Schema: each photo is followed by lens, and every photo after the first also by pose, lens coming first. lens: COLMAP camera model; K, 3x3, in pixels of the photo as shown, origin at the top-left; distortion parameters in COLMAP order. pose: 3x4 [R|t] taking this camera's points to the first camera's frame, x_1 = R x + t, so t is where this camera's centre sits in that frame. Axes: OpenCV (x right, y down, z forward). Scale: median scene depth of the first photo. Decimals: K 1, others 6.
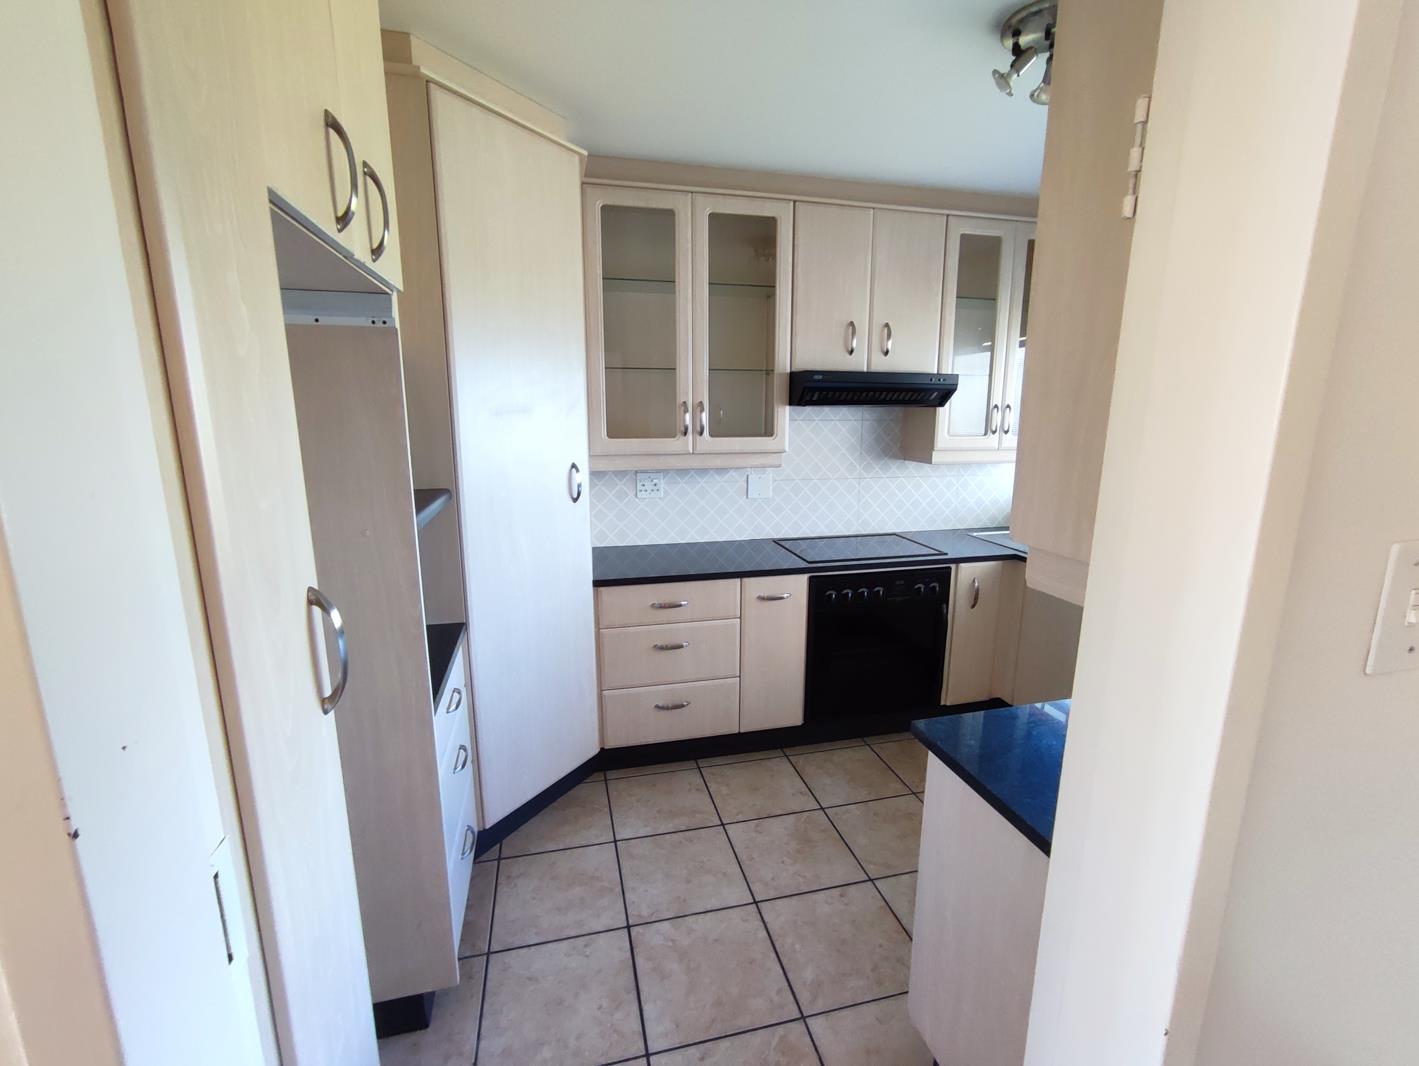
lens RADIAL K [[639.9, 0, 720.0], [0, 639.9, 538.2], [0, 0, 1]] dist [-0.057921, 0.040062]
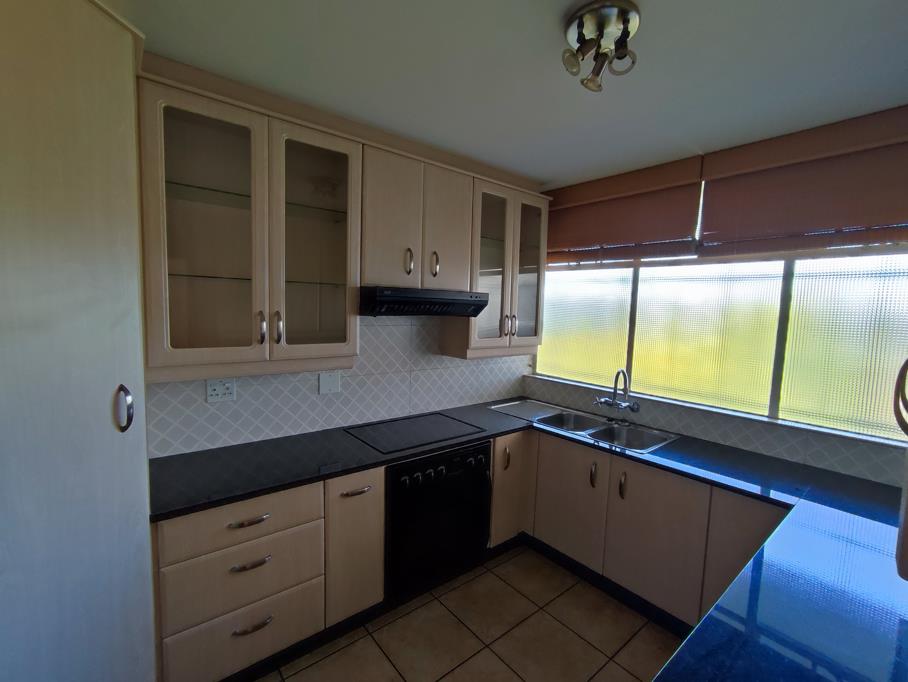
lens RADIAL K [[409.4, 0, 460.7], [0, 409.4, 344.3], [0, 0, 1]] dist [-0.057921, 0.040062]
pose [[0.902357, -0.013653, 0.430773, -0.045841], [0.059238, 0.993941, -0.092586, -0.080008], [-0.426898, 0.109064, 0.897699, 0.278785]]
